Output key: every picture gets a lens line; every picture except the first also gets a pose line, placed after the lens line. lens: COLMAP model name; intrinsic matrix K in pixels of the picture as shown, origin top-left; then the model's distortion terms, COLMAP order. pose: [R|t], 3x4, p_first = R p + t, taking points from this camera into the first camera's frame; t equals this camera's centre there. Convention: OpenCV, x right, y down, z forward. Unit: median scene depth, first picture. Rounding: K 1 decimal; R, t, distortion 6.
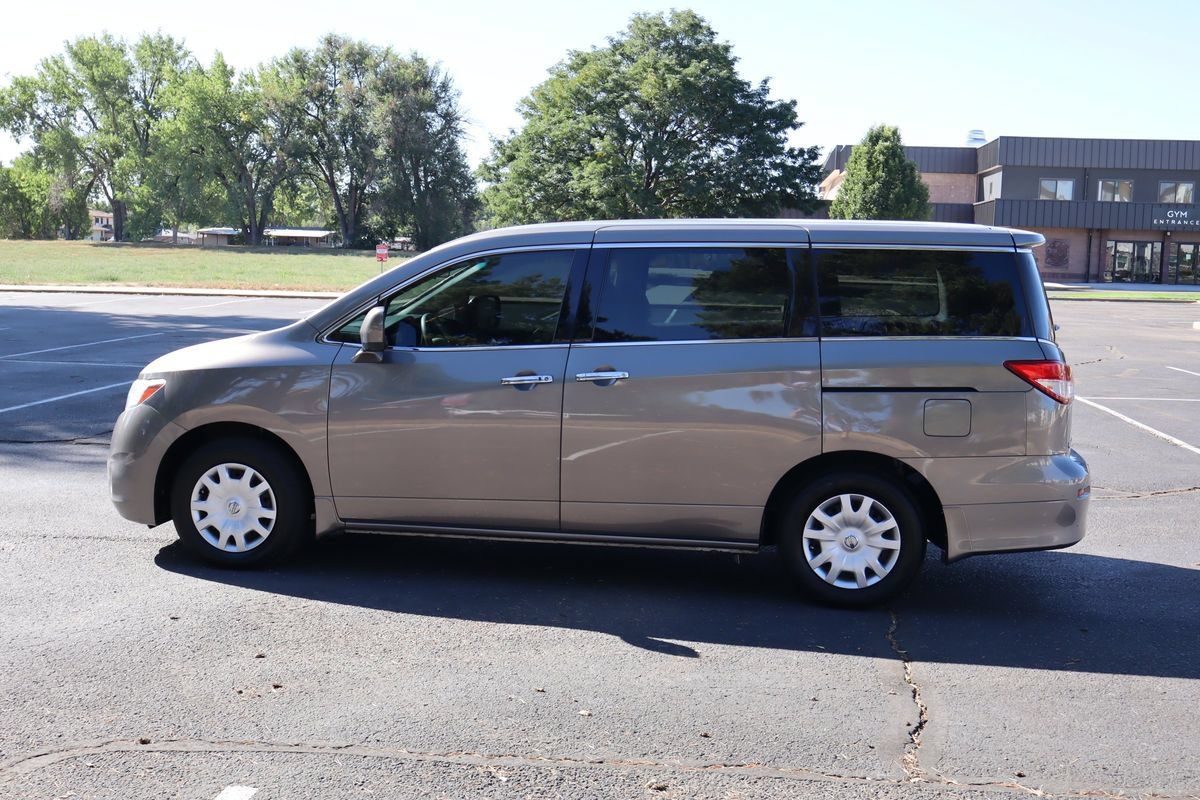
lens RADIAL K [[1421.2, 0, 600.0], [0, 1421.2, 400.0], [0, 0, 1]] dist [0.010281, 0.013720]
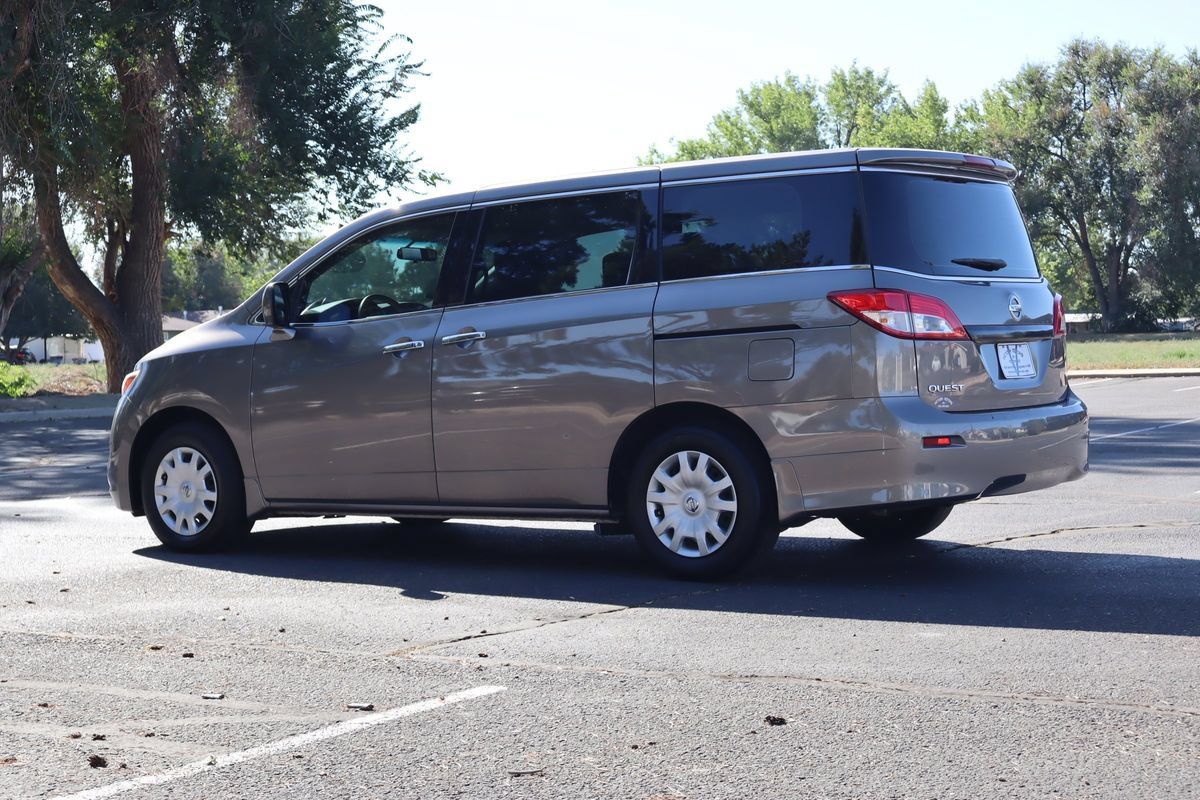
lens RADIAL K [[1991.0, 0, 604.5], [0, 1991.0, 432.3], [0, 0, 1]] dist [0.023338, -0.028364]
pose [[0.897541, -0.031337, -0.439816, 0.079096], [0.003412, 0.997935, -0.064139, 0.015580], [0.440918, 0.056067, 0.895795, -0.018298]]
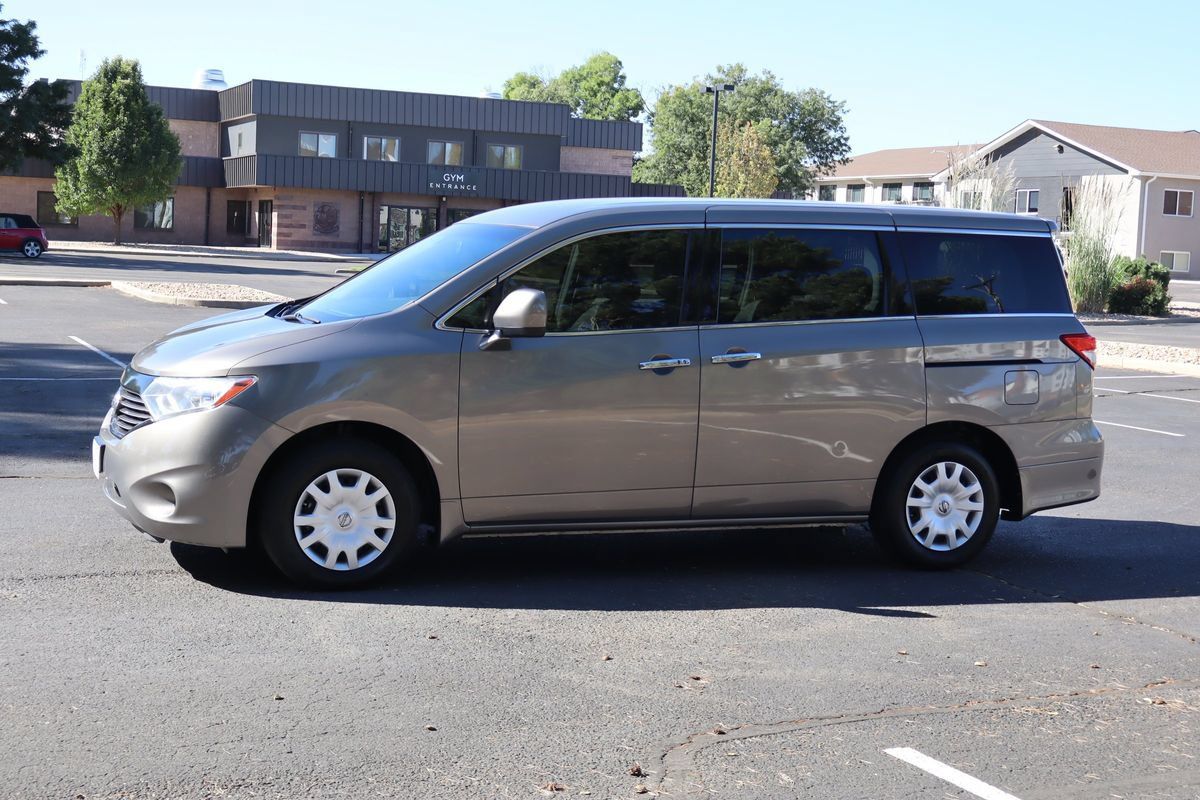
lens RADIAL K [[1741.8, 0, 600.0], [0, 1741.8, 400.0], [0, 0, 1]] dist [0.004222, -0.008927]
pose [[0.867041, -0.036537, 0.496895, -0.080496], [0.034912, 0.999311, 0.012561, -0.000698], [-0.497011, 0.006457, 0.867720, -0.000960]]
